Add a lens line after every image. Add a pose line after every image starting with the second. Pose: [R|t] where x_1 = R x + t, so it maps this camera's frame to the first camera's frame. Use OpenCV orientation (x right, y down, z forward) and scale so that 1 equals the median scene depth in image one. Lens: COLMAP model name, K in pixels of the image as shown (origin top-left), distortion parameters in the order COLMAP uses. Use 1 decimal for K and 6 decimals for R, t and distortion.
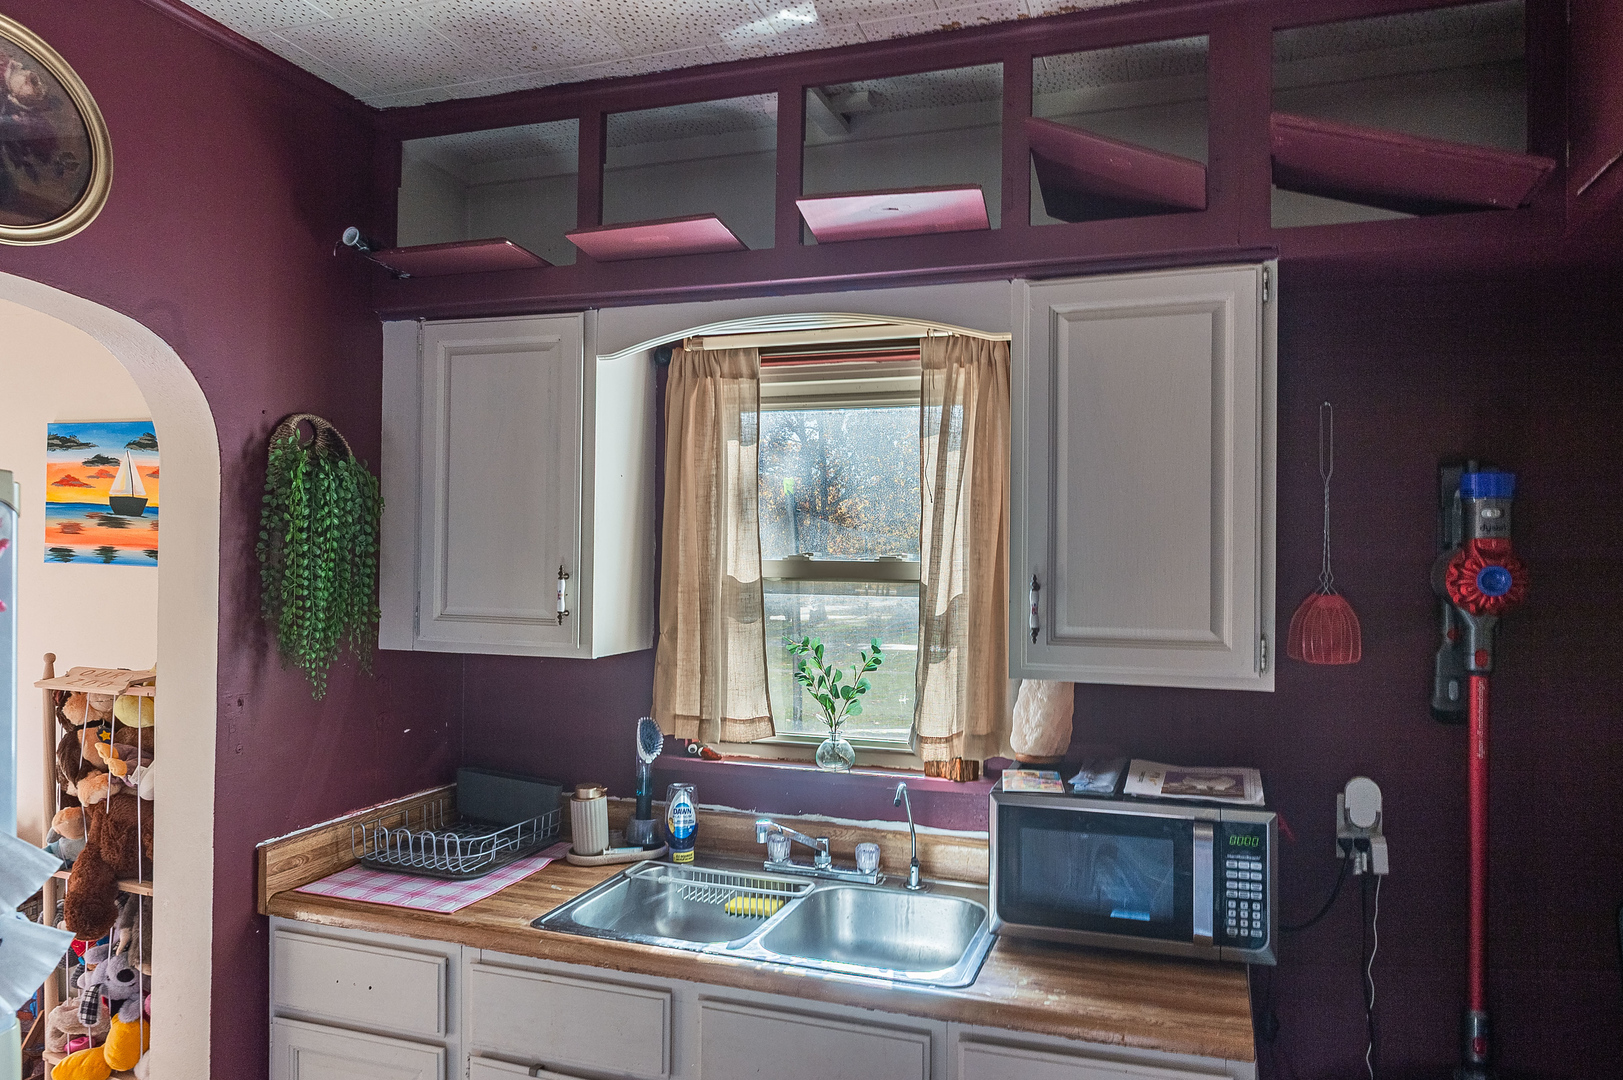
lens RADIAL K [[1100.7, 0, 804.8], [0, 1100.7, 549.8], [0, 0, 1]] dist [0.007309, -0.010670]
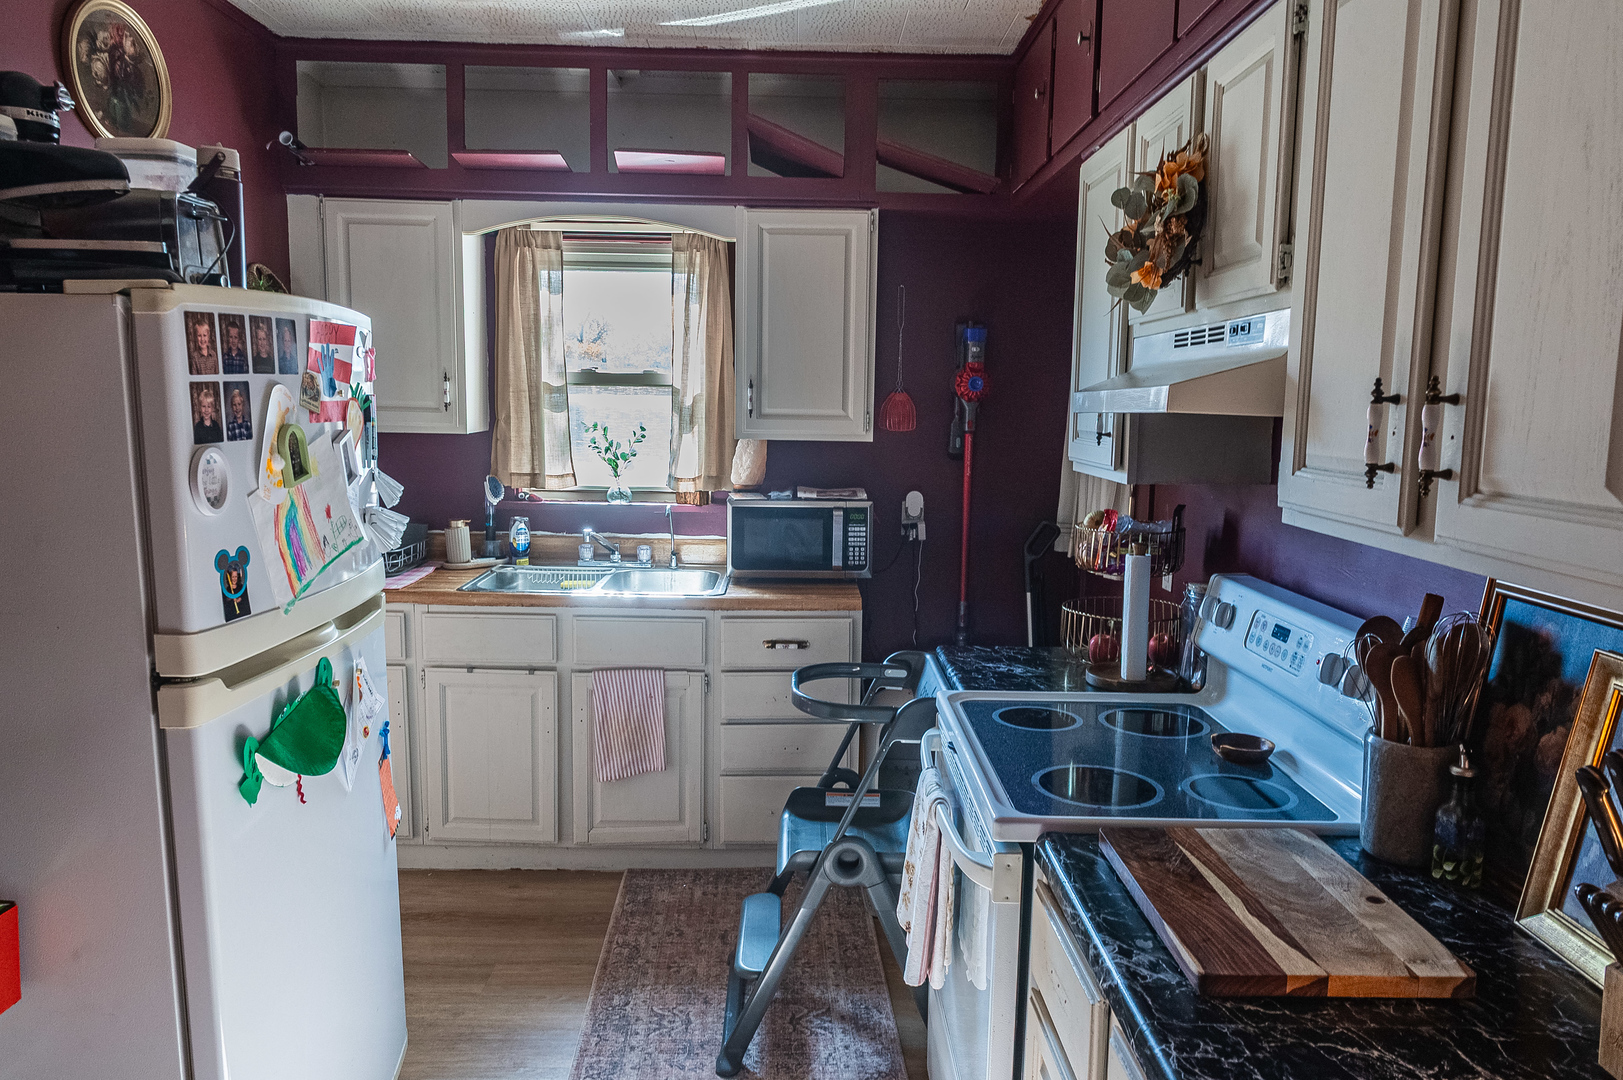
lens RADIAL K [[1100.7, 0, 820.6], [0, 1100.7, 540.4], [0, 0, 1]] dist [0.007309, -0.010670]
pose [[0.936295, -0.041456, 0.348760, -0.310929], [-0.010247, 0.989362, 0.145112, 0.019971], [-0.351066, -0.139442, 0.925910, -0.712803]]
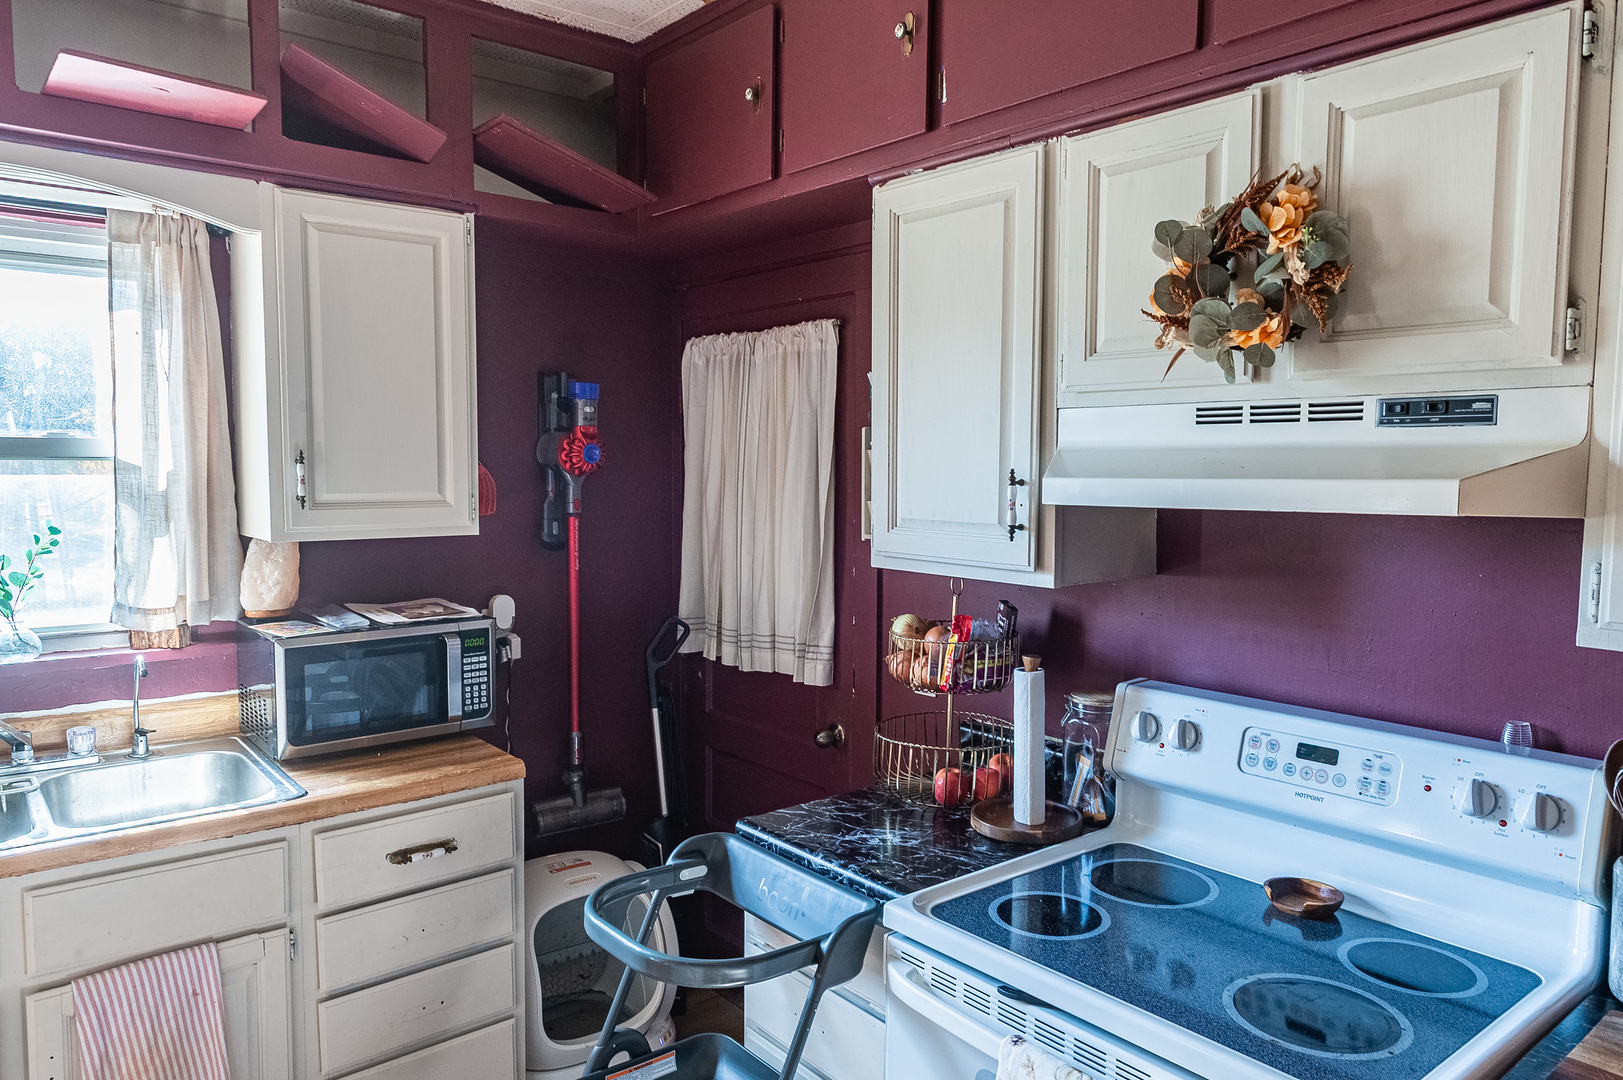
lens RADIAL K [[1100.7, 0, 820.8], [0, 1100.7, 545.7], [0, 0, 1]] dist [0.007309, -0.010670]
pose [[0.513016, -0.075467, 0.855055, -0.496233], [-0.013409, 0.995302, 0.095891, 0.004041], [-0.858275, -0.060659, 0.509593, -0.064855]]
